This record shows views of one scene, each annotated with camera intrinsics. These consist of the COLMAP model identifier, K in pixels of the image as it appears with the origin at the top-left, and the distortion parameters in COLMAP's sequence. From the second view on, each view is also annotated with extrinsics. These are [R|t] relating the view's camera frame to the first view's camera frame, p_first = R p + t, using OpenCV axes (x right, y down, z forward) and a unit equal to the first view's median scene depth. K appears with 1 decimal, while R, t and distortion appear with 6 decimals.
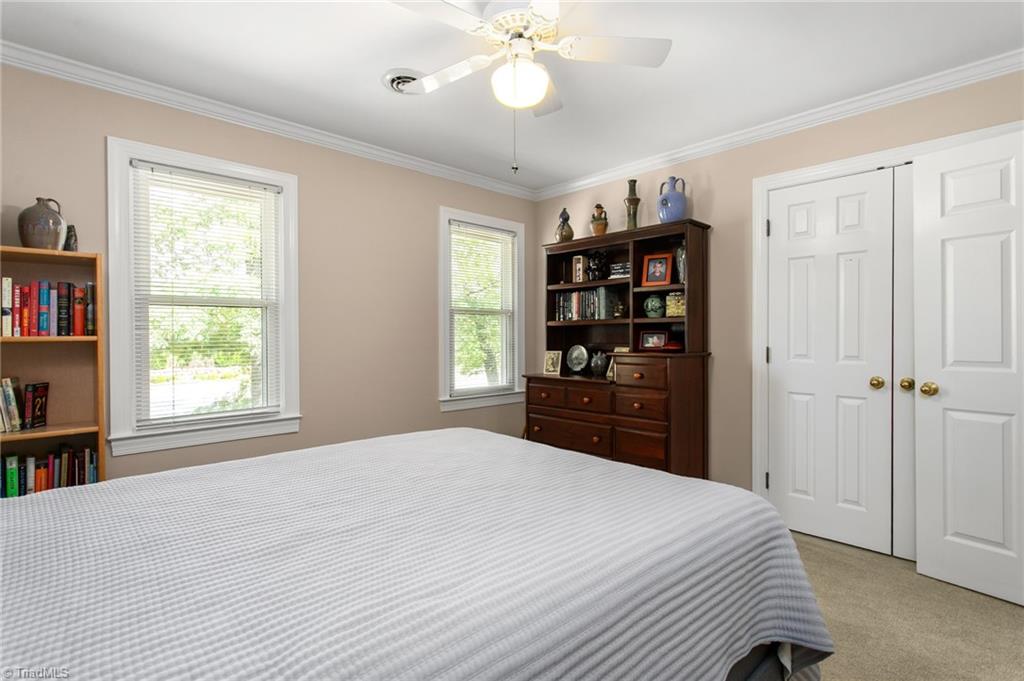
lens RADIAL K [[500.5, 0, 515.2], [0, 500.5, 336.5], [0, 0, 1]] dist [0.001579, 0.000480]
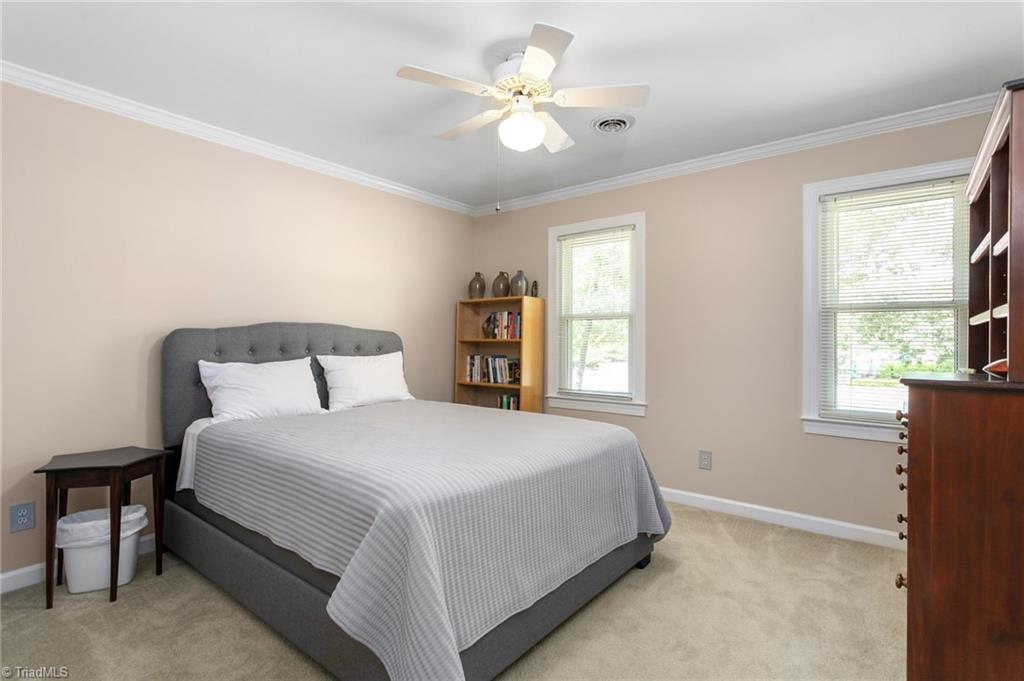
lens RADIAL K [[500.5, 0, 515.2], [0, 500.5, 336.5], [0, 0, 1]] dist [0.001579, 0.000480]
pose [[0.134121, 0.000157, -0.990965, 0.815796], [-0.004992, 0.999987, -0.000518, -0.007315], [0.990952, 0.005016, 0.134120, 0.550053]]
